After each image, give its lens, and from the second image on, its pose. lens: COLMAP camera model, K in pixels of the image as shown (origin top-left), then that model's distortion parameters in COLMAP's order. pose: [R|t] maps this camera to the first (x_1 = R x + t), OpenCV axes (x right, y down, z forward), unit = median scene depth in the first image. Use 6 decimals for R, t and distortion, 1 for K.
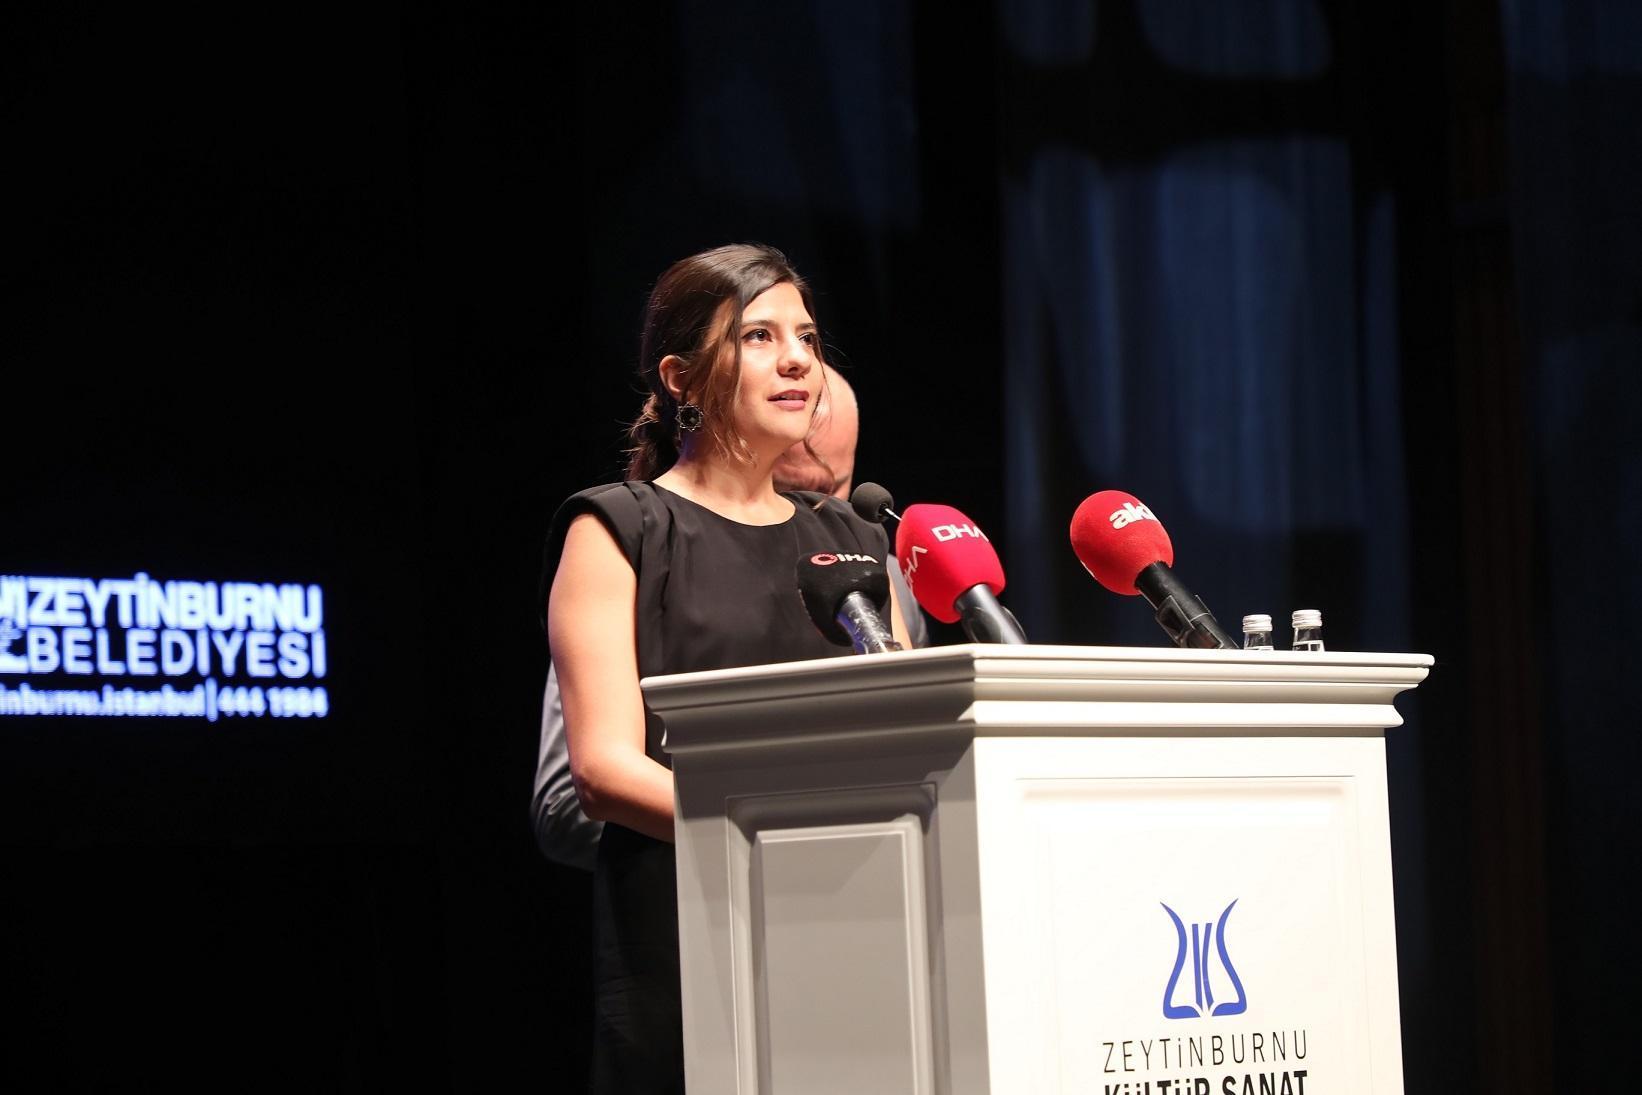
lens RADIAL K [[4957.7, 0, 821.0], [0, 4957.7, 547.5], [0, 0, 1]] dist [0.009530, -14.538502]
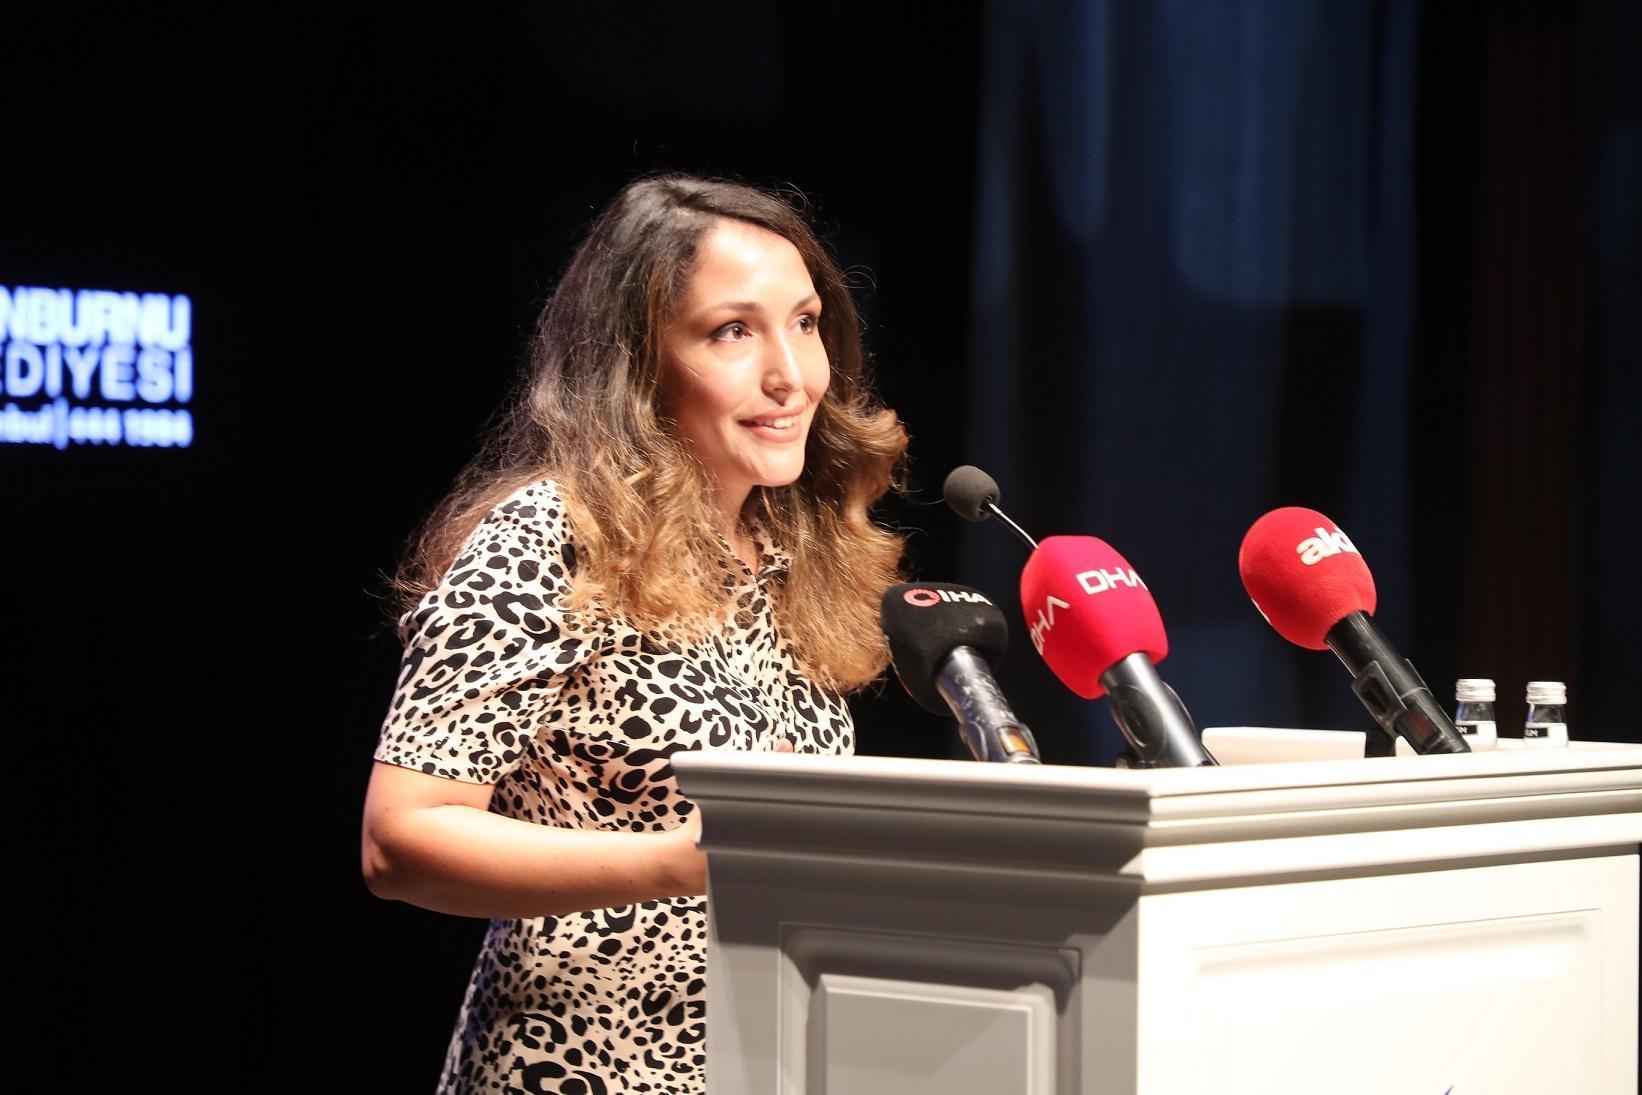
lens RADIAL K [[4857.7, 0, 821.0], [0, 4857.7, 547.5], [0, 0, 1]] dist [-0.119408, -1.860231]
pose [[0.998039, 0.048878, 0.039093, -0.042126], [-0.052160, 0.994765, 0.087876, -0.066392], [-0.034593, -0.089743, 0.995364, 0.268916]]
